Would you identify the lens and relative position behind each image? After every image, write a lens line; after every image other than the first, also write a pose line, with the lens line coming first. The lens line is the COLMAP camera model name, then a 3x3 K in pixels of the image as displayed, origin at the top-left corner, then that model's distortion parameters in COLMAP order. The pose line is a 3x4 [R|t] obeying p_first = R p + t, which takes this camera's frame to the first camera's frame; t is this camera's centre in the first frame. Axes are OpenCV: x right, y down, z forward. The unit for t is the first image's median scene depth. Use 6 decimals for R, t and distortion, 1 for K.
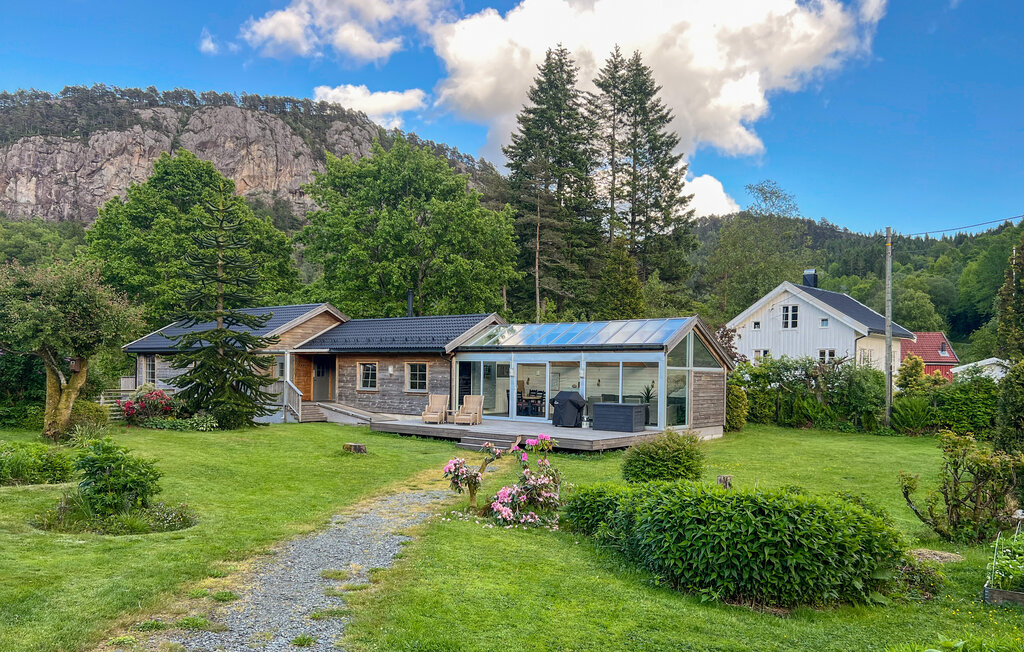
lens RADIAL K [[777.1, 0, 510.9], [0, 777.1, 380.1], [0, 0, 1]] dist [0.055089, -0.072764]
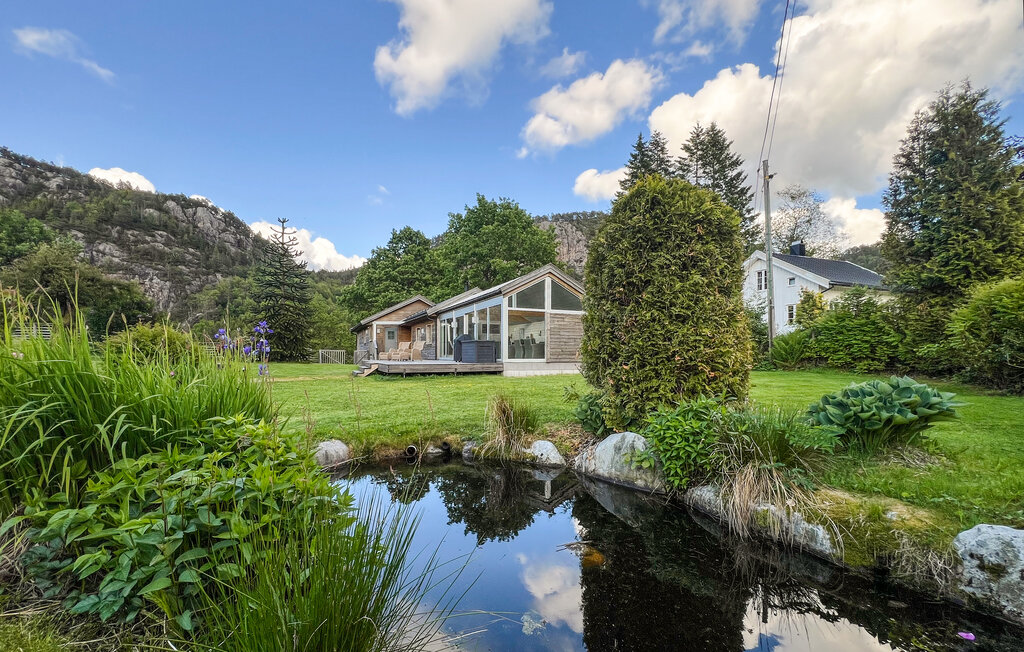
lens RADIAL K [[419.1, 0, 498.8], [0, 419.1, 357.5], [0, 0, 1]] dist [-0.008669, -0.000267]
pose [[0.894595, -0.011165, -0.446739, 0.306538], [0.008886, 0.999935, -0.007196, 0.040875], [0.446790, 0.002468, 0.894636, 0.279731]]
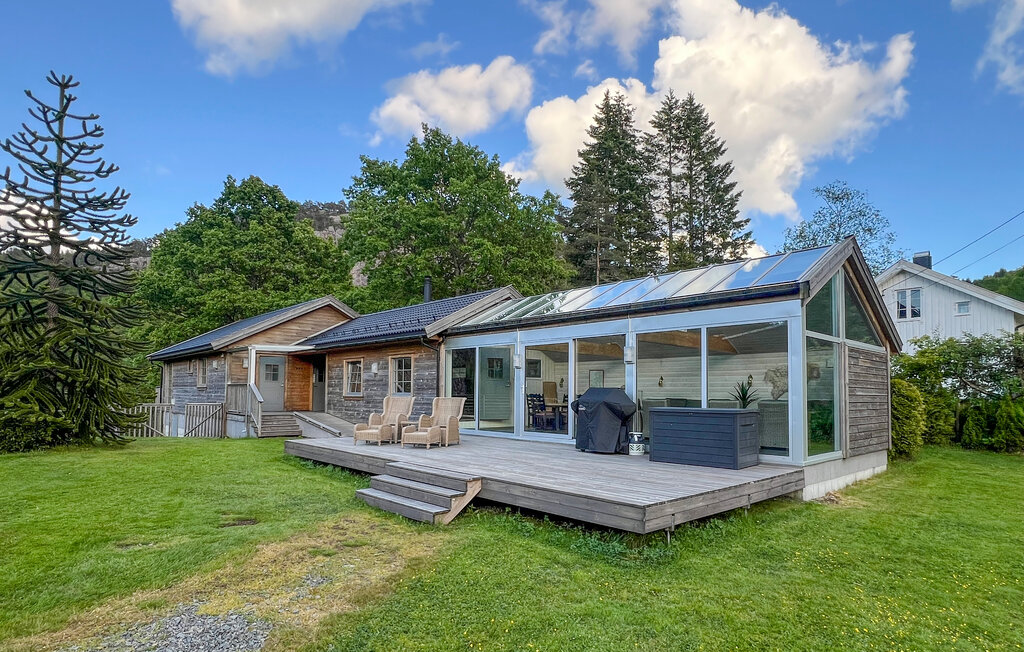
lens RADIAL K [[575.6, 0, 506.1], [0, 575.6, 366.5], [0, 0, 1]] dist [-0.001636, -0.001606]
pose [[0.988769, -0.012553, -0.148923, 0.046441], [0.003601, 0.998178, -0.060232, 0.016753], [0.149408, 0.059019, 0.987013, 0.409837]]
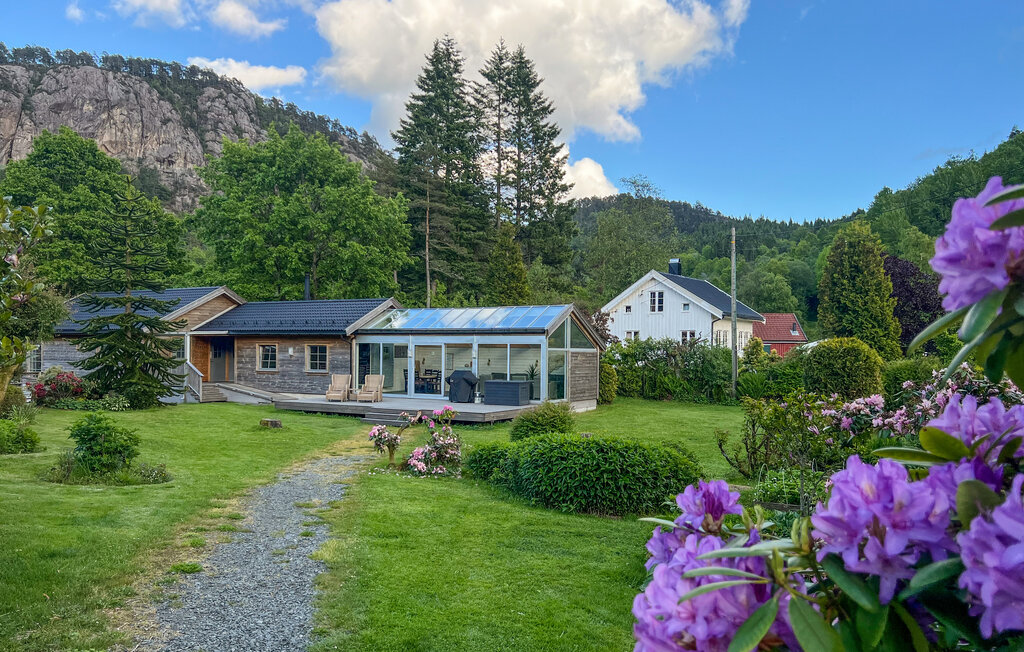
lens RADIAL K [[777.1, 0, 520.0], [0, 777.1, 363.5], [0, 0, 1]] dist [0.055089, -0.072764]
pose [[0.987842, -0.007380, 0.155286, -0.011279], [0.006381, 0.999956, 0.006932, -0.001638], [-0.155331, -0.005857, 0.987845, -0.077143]]
